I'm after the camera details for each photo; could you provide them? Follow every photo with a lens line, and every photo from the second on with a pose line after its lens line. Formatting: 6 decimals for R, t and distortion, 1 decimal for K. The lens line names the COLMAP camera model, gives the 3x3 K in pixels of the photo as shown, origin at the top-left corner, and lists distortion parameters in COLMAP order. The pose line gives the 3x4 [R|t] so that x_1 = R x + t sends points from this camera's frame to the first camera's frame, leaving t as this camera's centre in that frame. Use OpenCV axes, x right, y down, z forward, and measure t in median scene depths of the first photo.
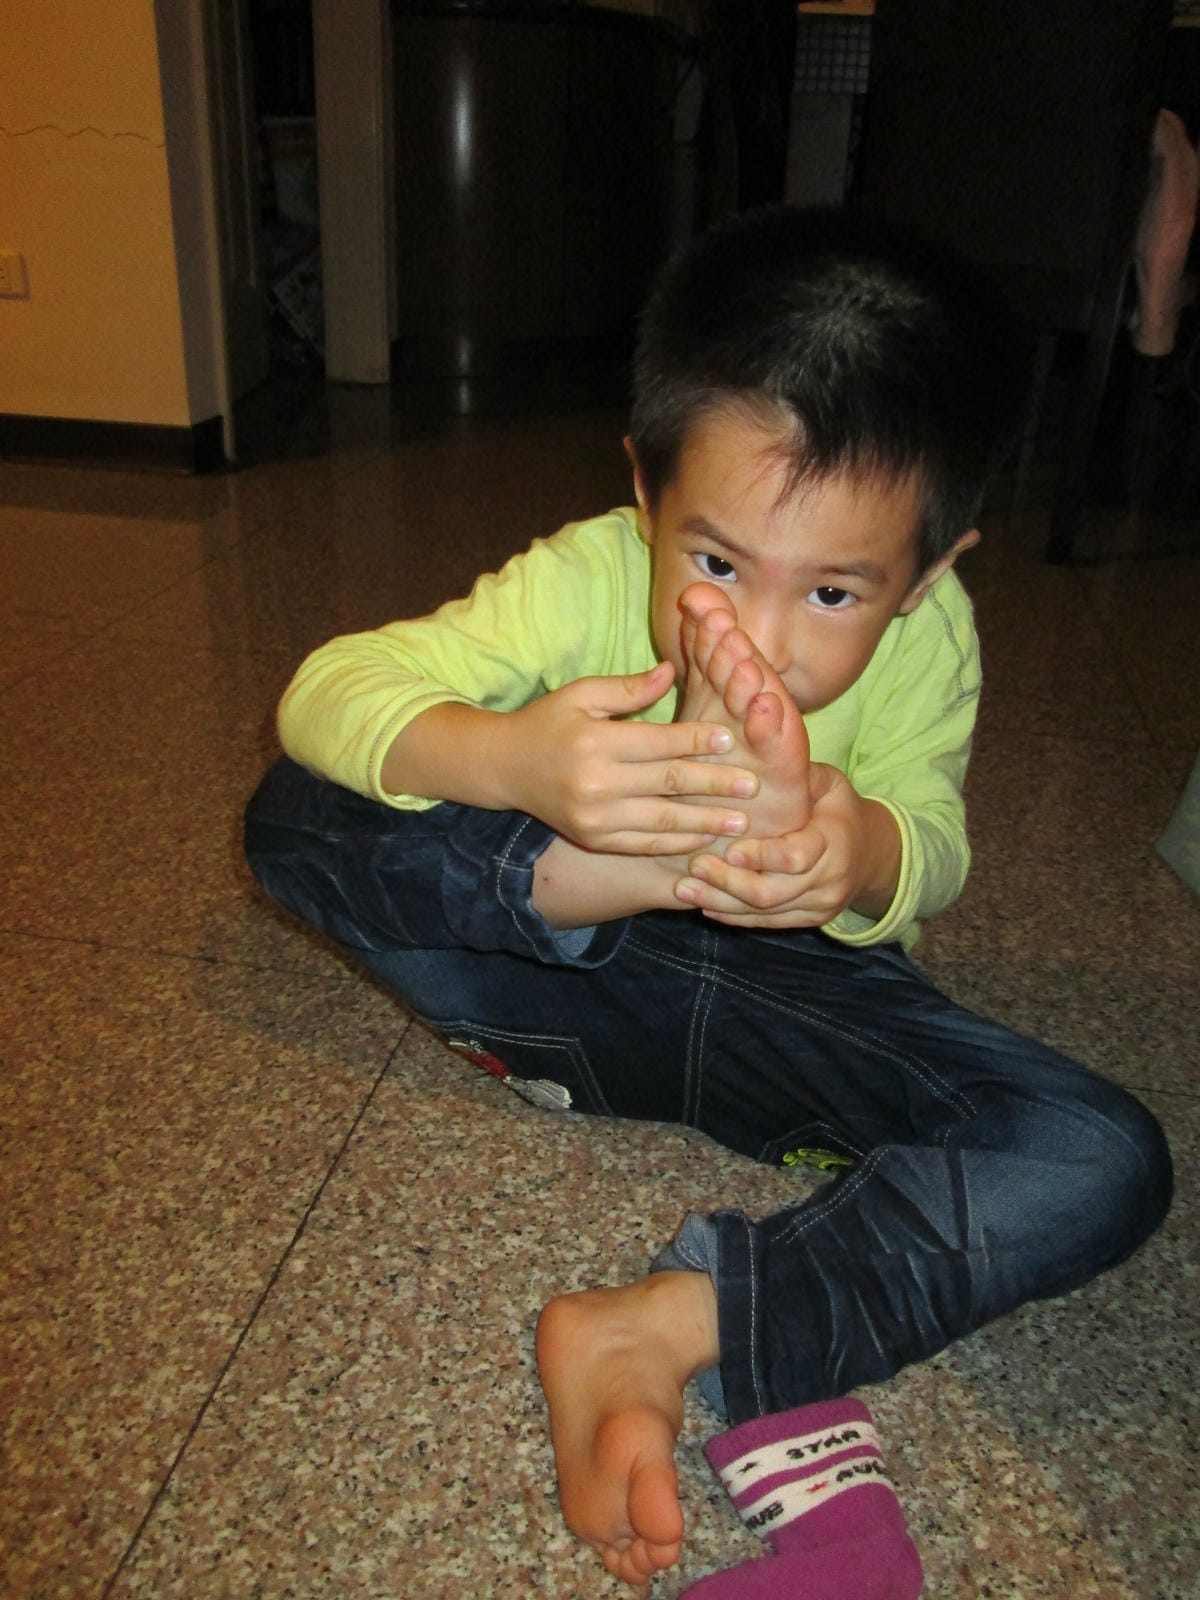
lens RADIAL K [[1326.2, 0, 600.0], [0, 1326.2, 800.0], [0, 0, 1]] dist [-0.021131, -0.012174]
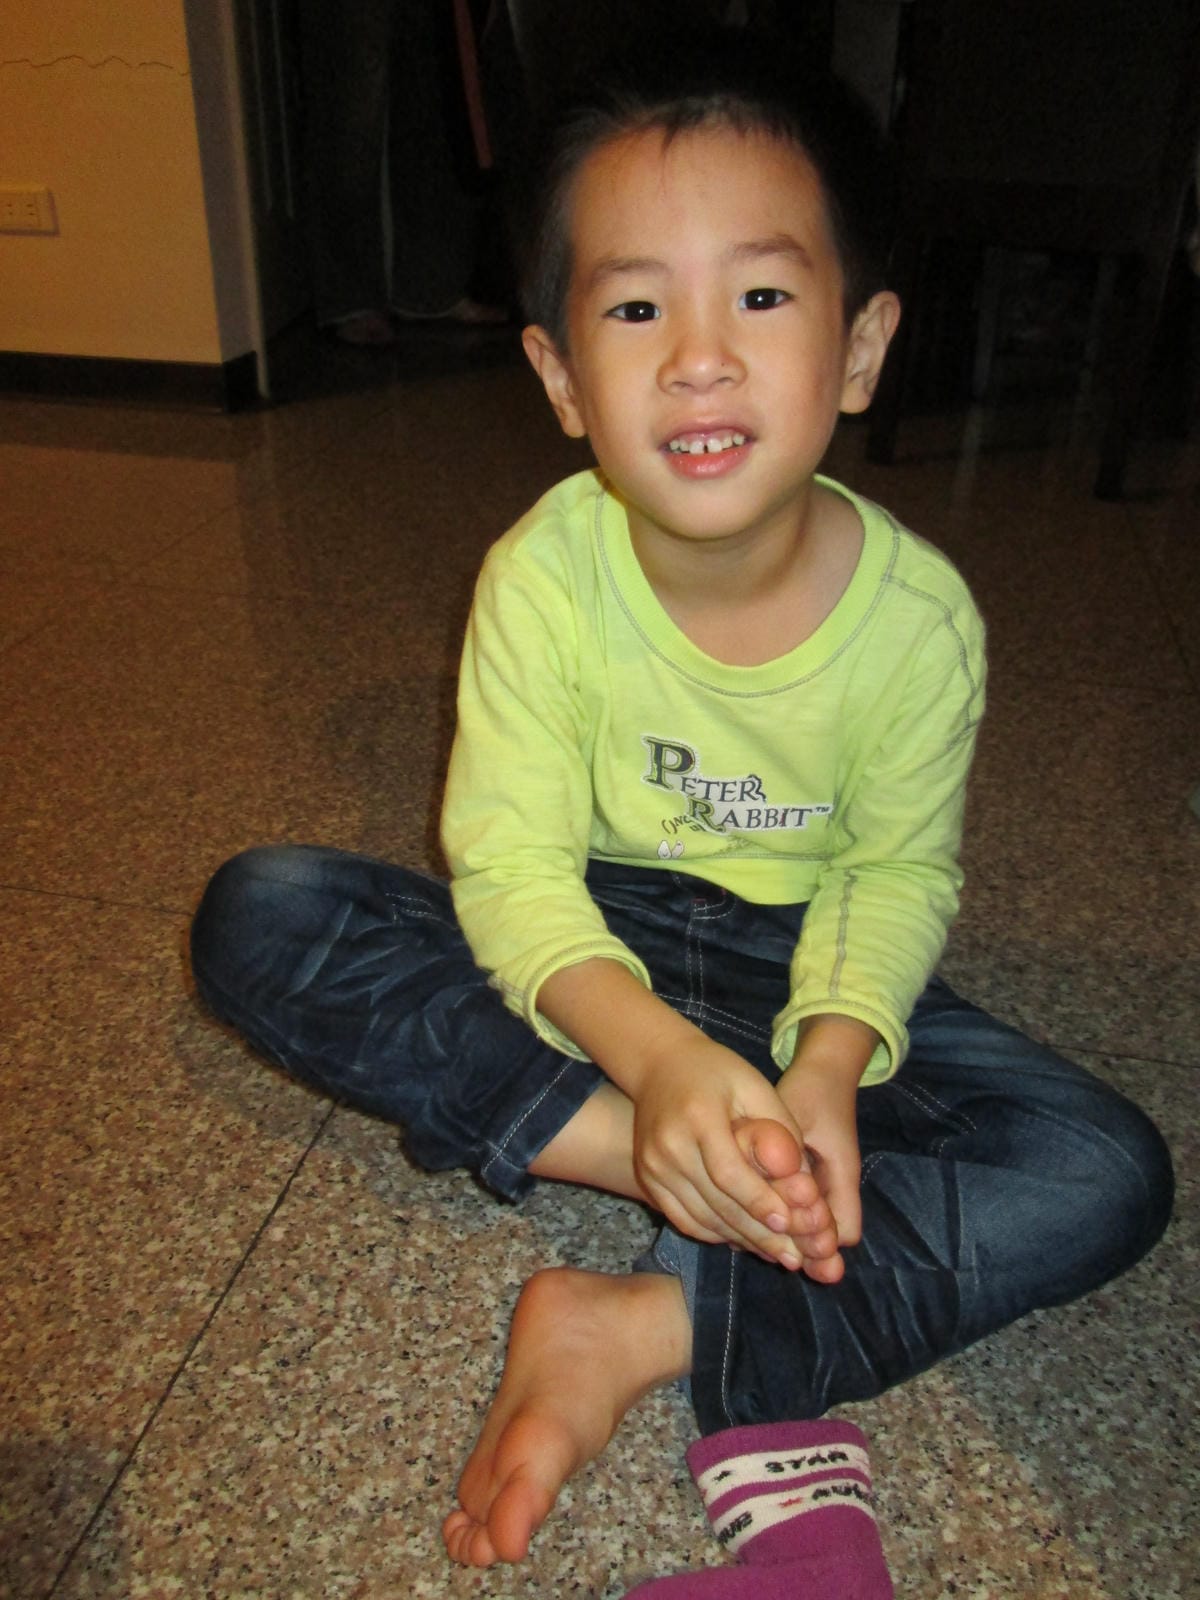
lens RADIAL K [[1326.2, 0, 600.0], [0, 1326.2, 800.0], [0, 0, 1]] dist [-0.021131, -0.012174]
pose [[0.998941, 0.003088, -0.045901, 0.063195], [-0.000695, 0.998644, 0.052060, -0.028260], [0.045999, -0.051973, 0.997589, 0.034538]]
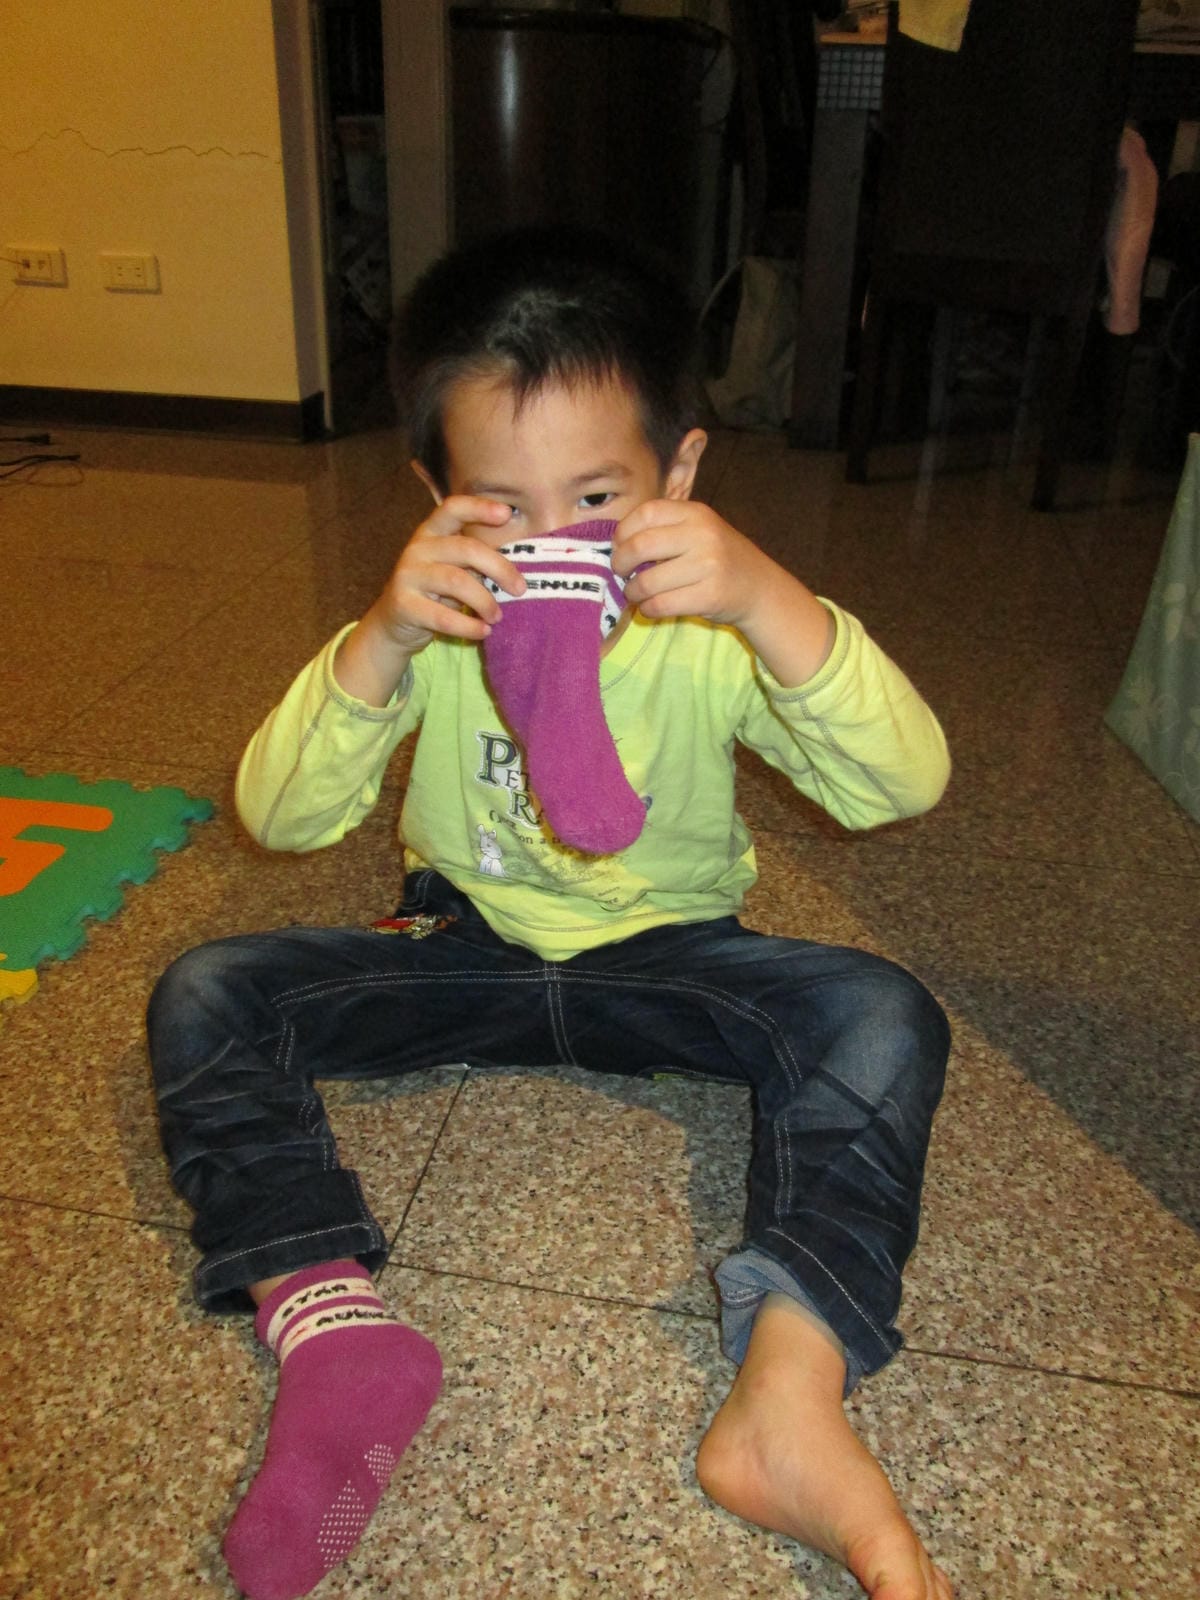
lens RADIAL K [[1326.2, 0, 600.0], [0, 1326.2, 800.0], [0, 0, 1]] dist [-0.021131, -0.012174]
pose [[0.999921, -0.010375, -0.007089, -0.137157], [0.010568, 0.999558, 0.027774, 0.132387], [0.006798, -0.027846, 0.999589, -0.589697]]
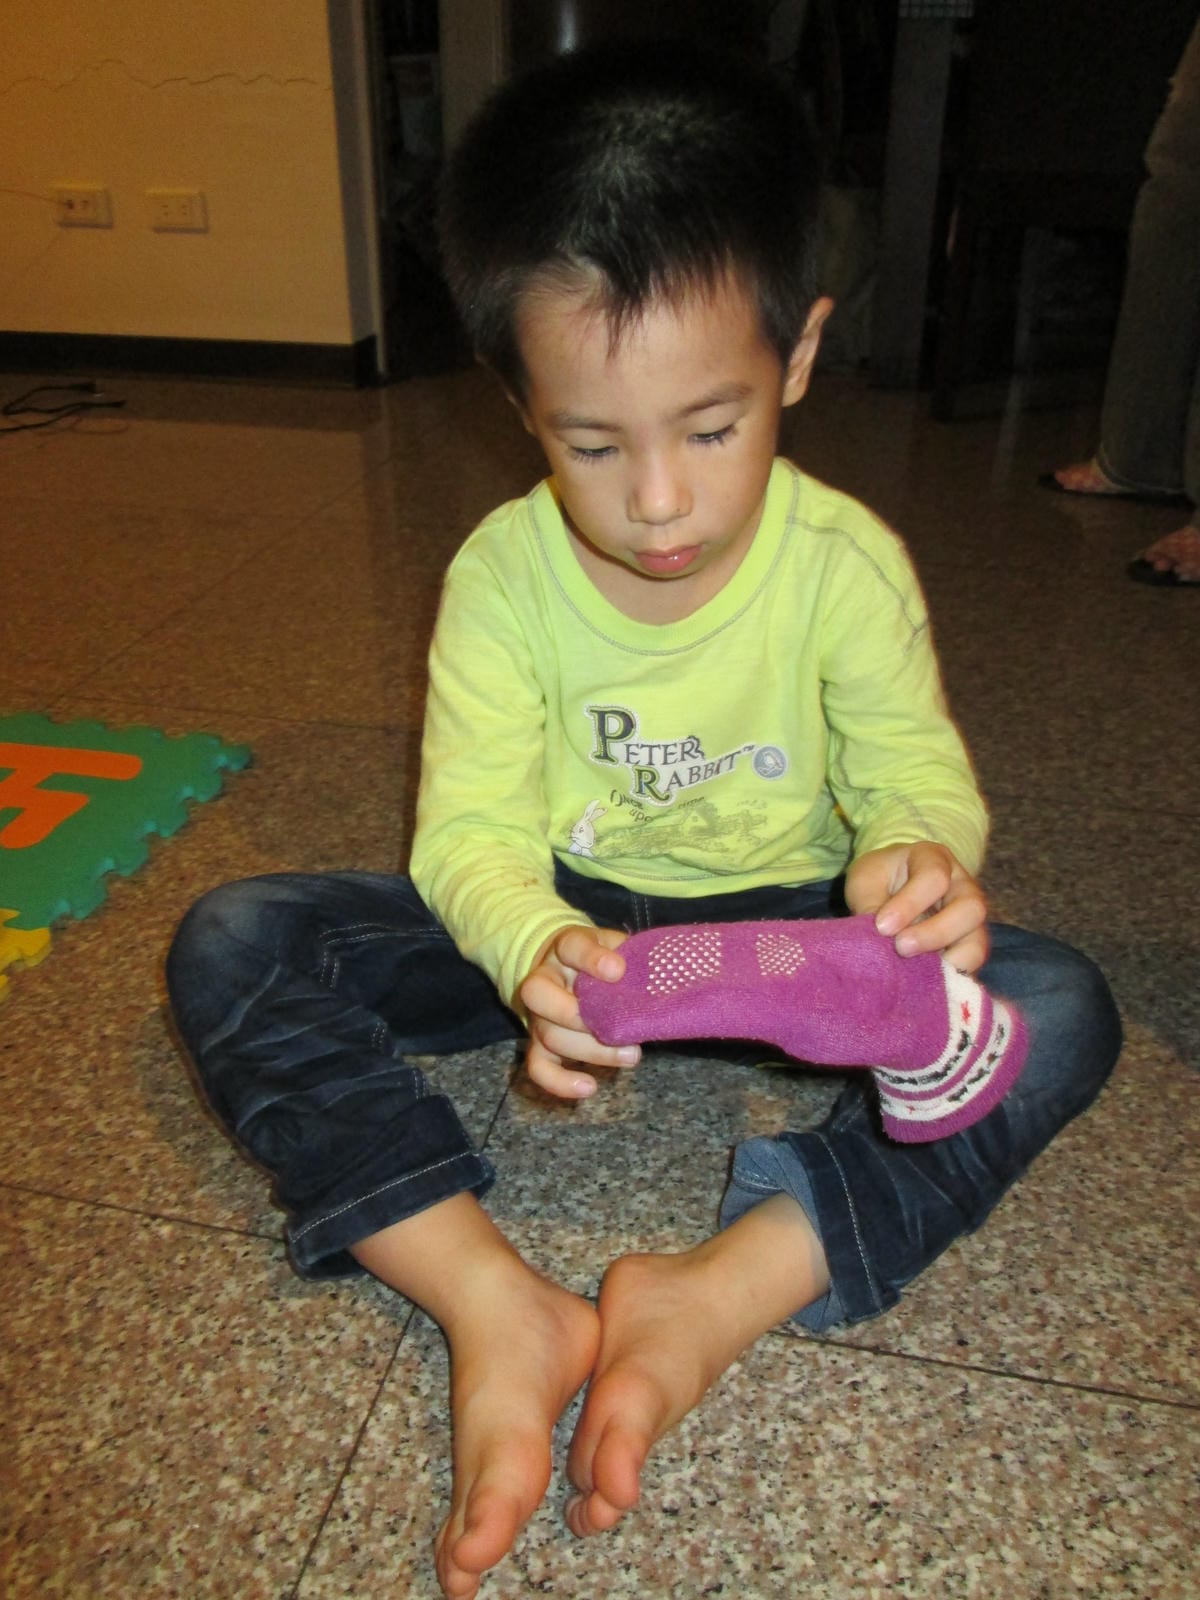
lens RADIAL K [[1325.7, 0, 600.0], [0, 1325.7, 800.0], [0, 0, 1]] dist [-0.030754, 0.000344]
pose [[0.998560, -0.010244, -0.052659, -0.156934], [0.012730, 0.998809, 0.047107, 0.174172], [0.052113, -0.047710, 0.997501, -0.400513]]
